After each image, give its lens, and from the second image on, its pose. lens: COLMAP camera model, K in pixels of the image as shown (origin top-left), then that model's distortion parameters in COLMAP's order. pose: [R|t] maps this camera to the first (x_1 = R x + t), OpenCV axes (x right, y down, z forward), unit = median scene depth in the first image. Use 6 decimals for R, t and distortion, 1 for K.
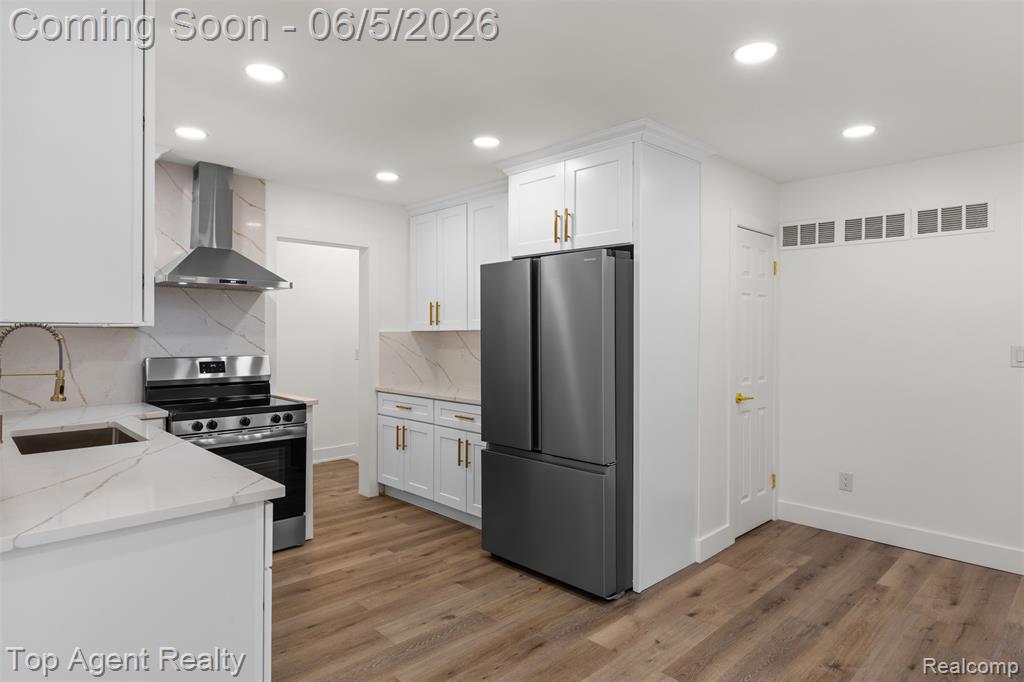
lens RADIAL K [[582.1, 0, 515.5], [0, 582.1, 333.4], [0, 0, 1]] dist [0.004134, 0.000833]
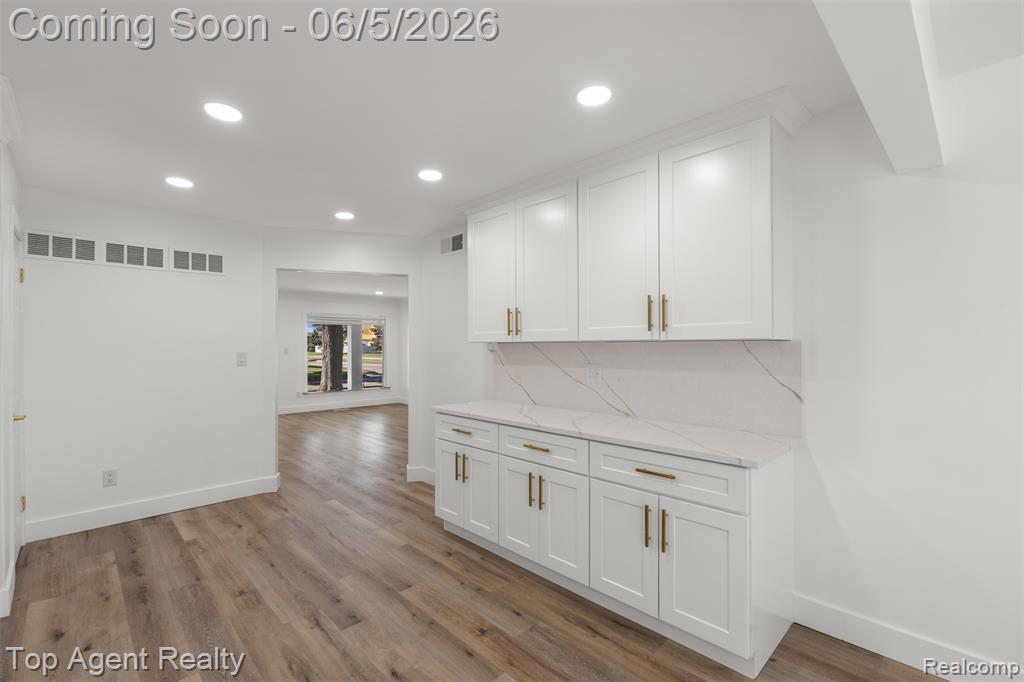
lens RADIAL K [[450.8, 0, 511.1], [0, 450.8, 344.2], [0, 0, 1]] dist [-0.001615, -0.000134]
pose [[0.005710, -0.003057, 0.999979, -0.341799], [0.006427, 0.999975, 0.003021, 0.001359], [-0.999963, 0.006410, 0.005729, 0.268682]]
